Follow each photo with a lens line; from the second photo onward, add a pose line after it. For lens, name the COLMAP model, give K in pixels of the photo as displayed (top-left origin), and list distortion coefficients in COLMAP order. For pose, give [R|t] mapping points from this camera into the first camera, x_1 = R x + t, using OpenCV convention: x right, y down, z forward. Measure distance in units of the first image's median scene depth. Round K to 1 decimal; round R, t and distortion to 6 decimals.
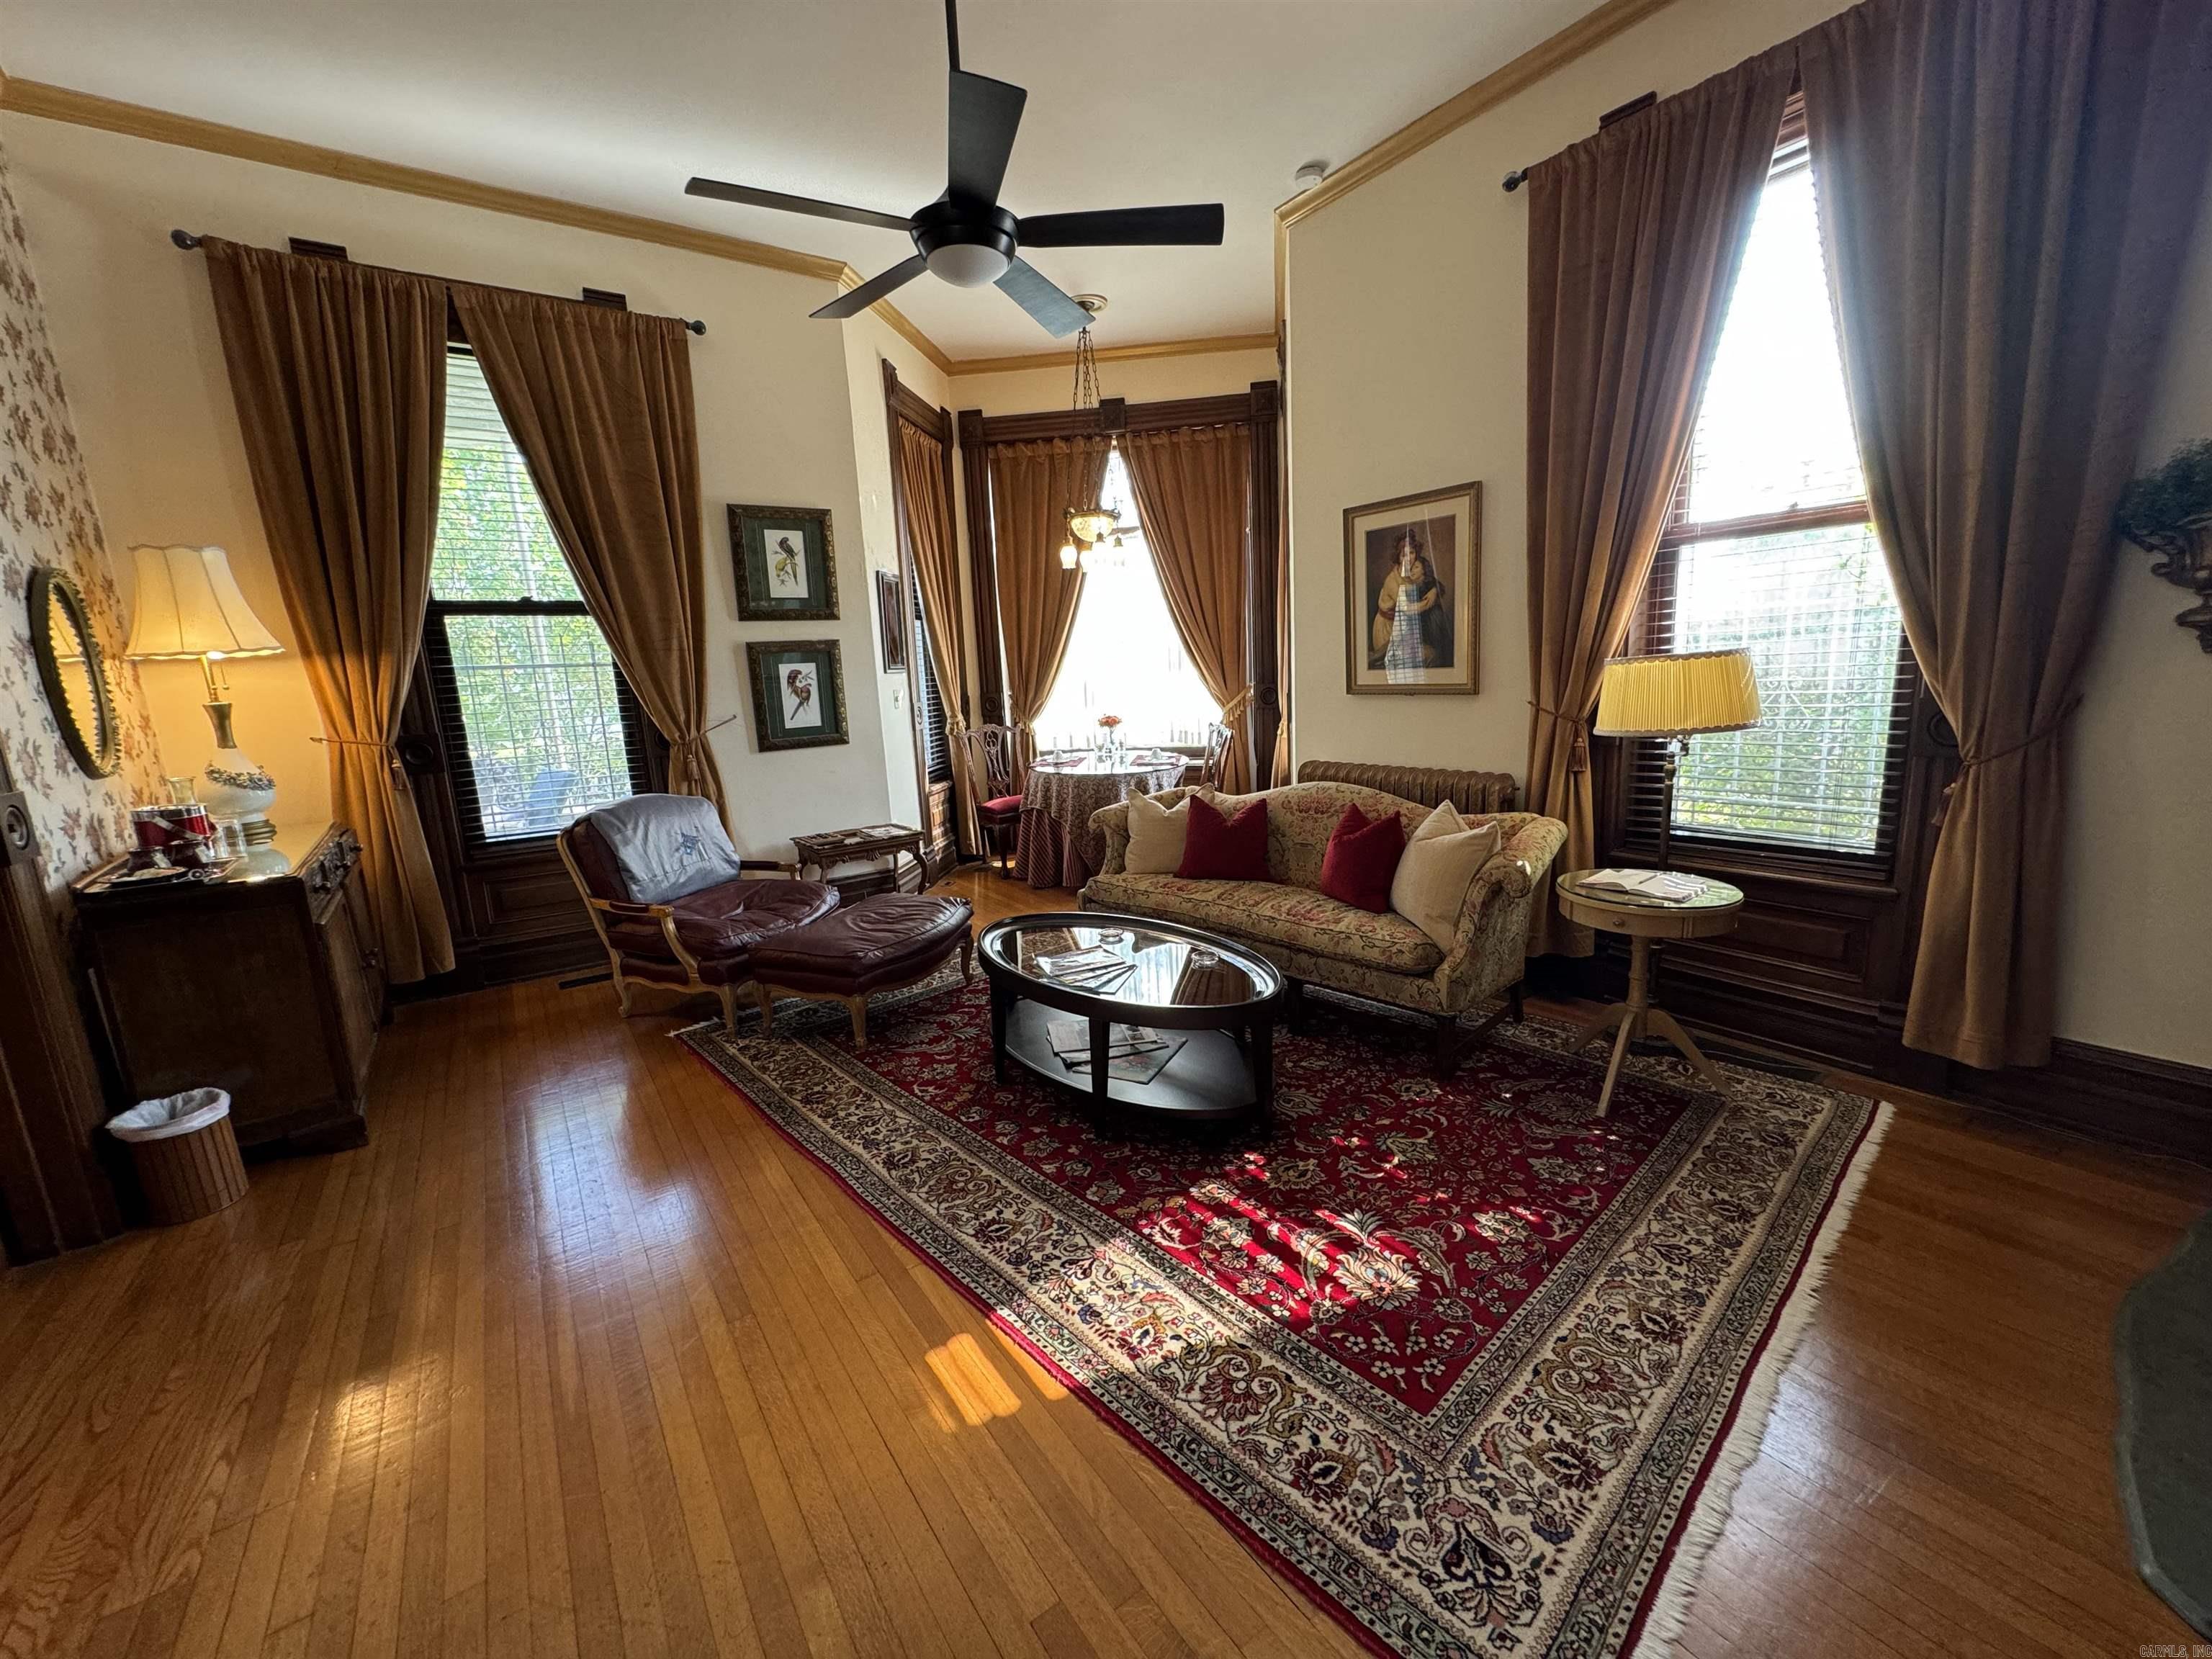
lens RADIAL K [[885.6, 0, 1111.4], [0, 885.6, 824.9], [0, 0, 1]] dist [-0.003517, 0.000220]
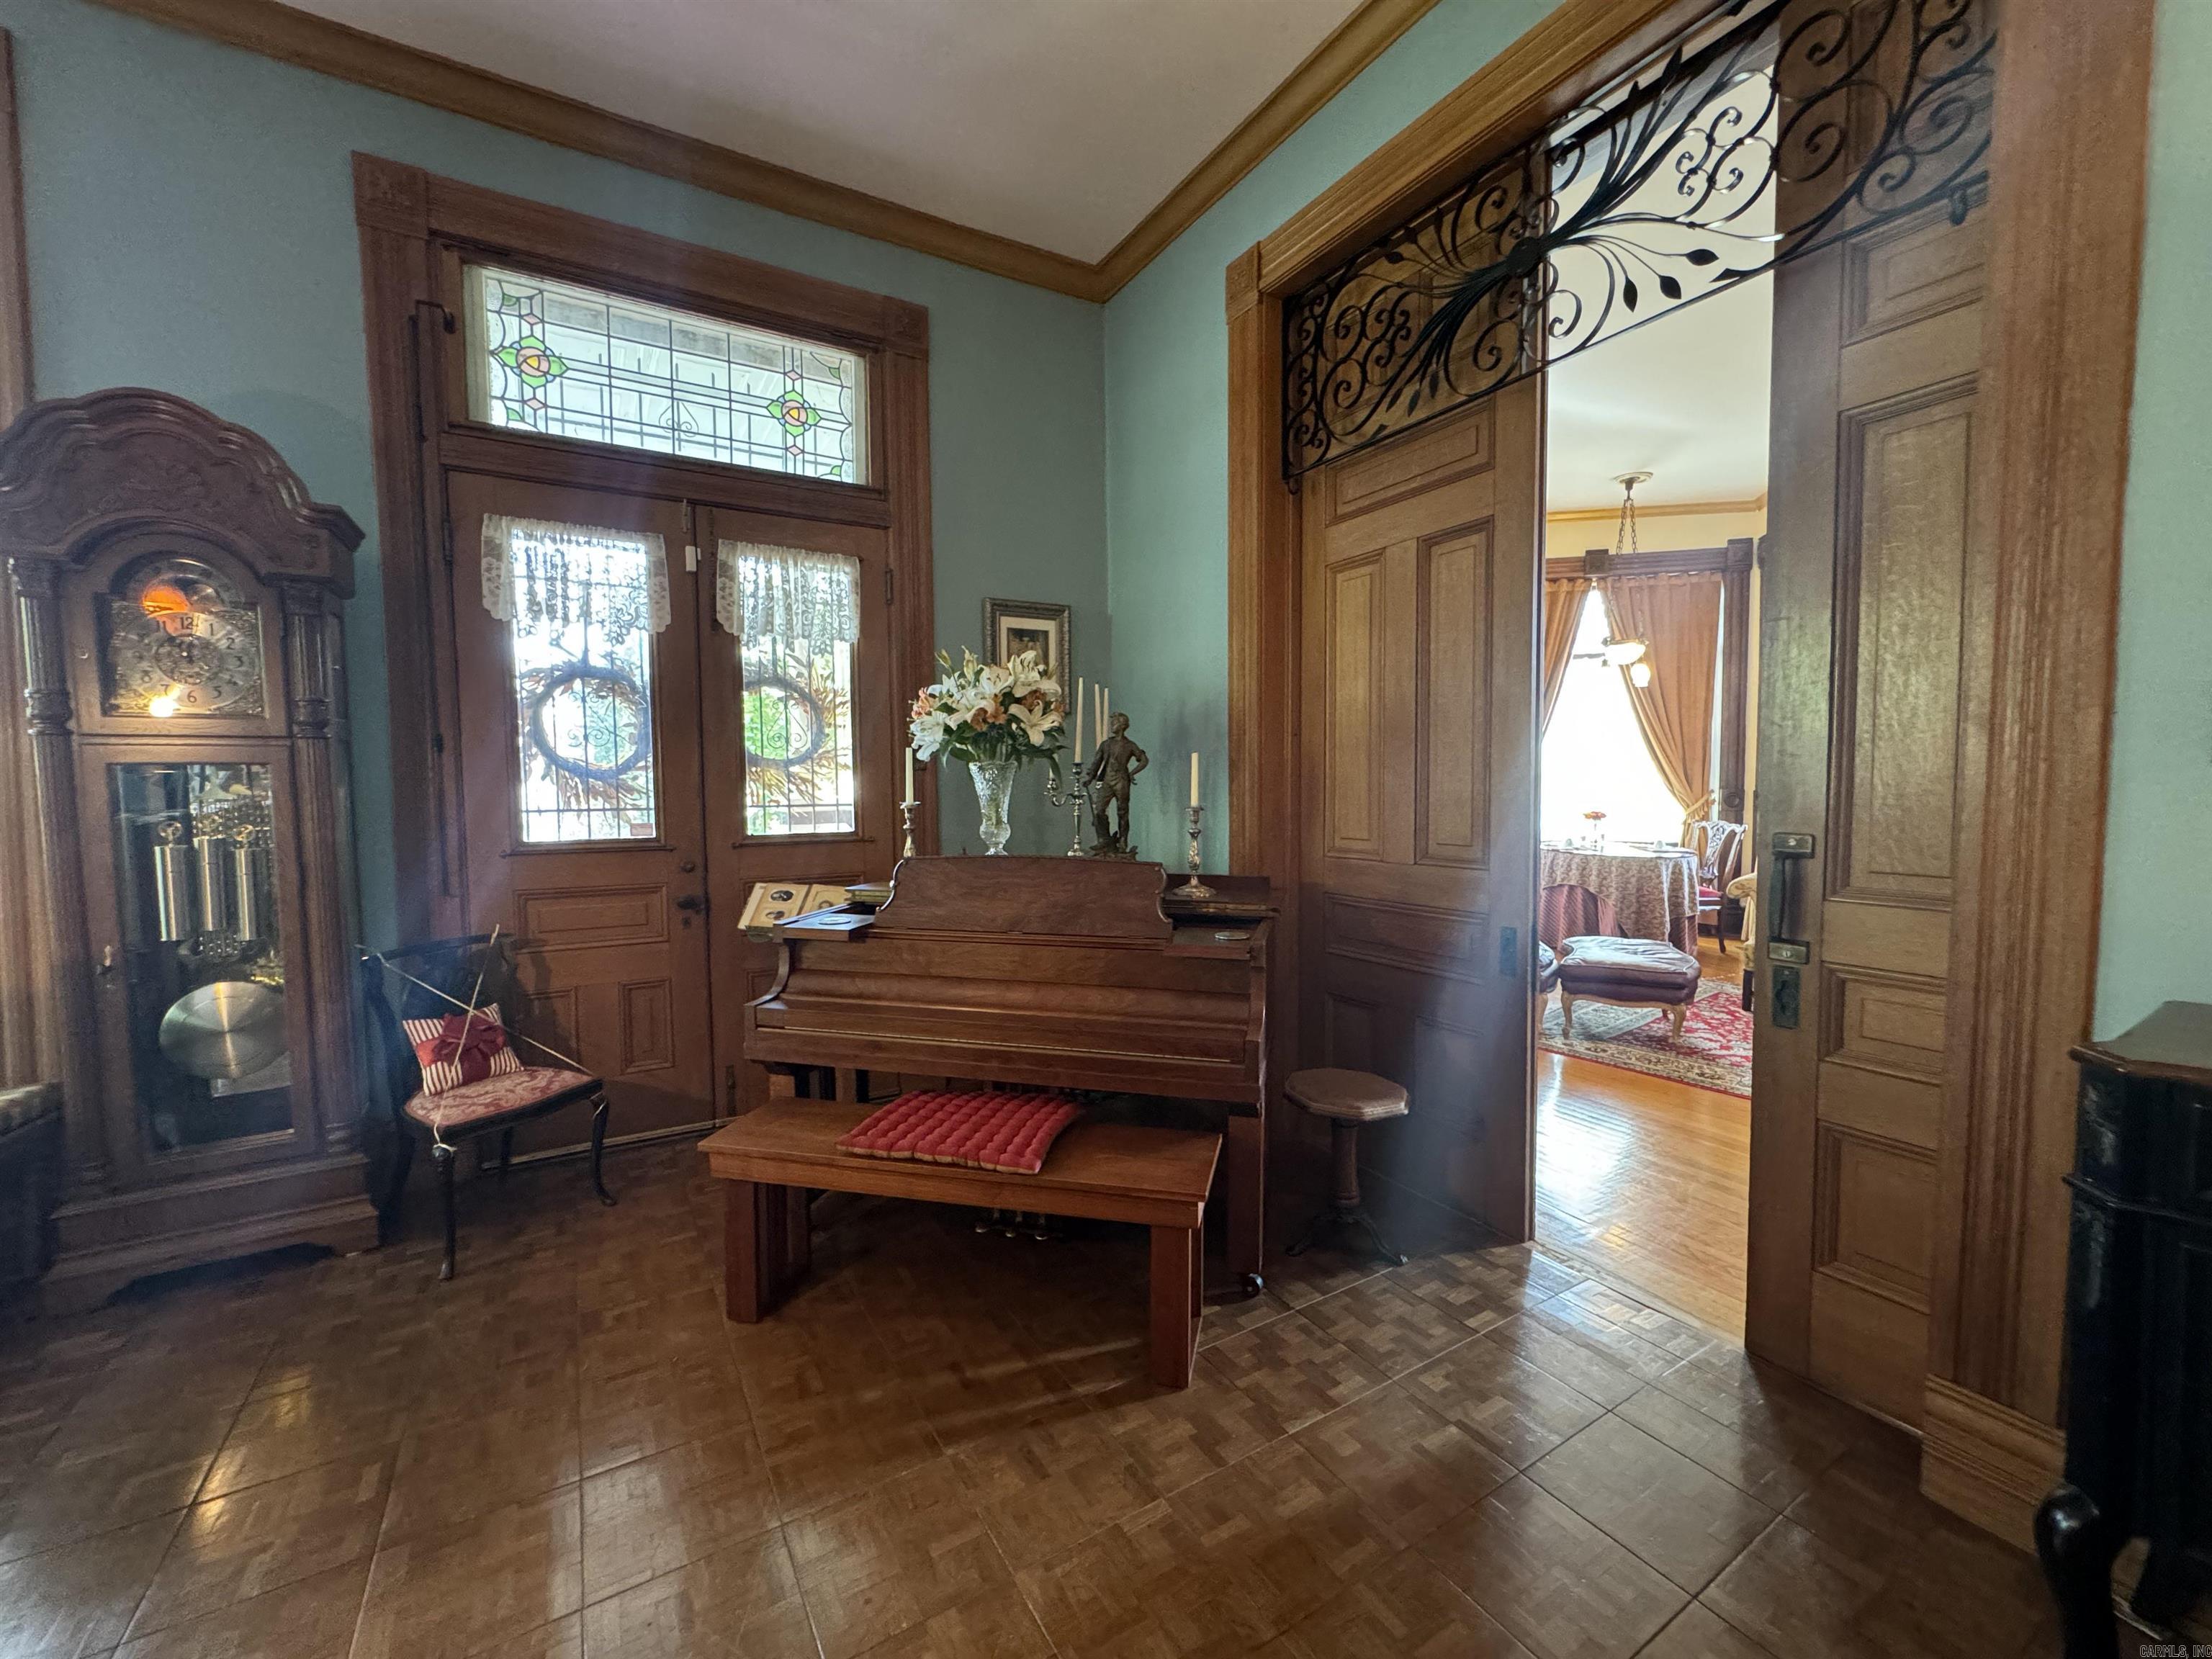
lens RADIAL K [[885.6, 0, 1100.1], [0, 885.6, 824.6], [0, 0, 1]] dist [-0.003517, 0.000220]
pose [[0.996213, 0.041175, -0.076580, -0.567494], [-0.050824, 0.990385, -0.128662, 0.078704], [0.070546, 0.132067, 0.988727, -0.188481]]
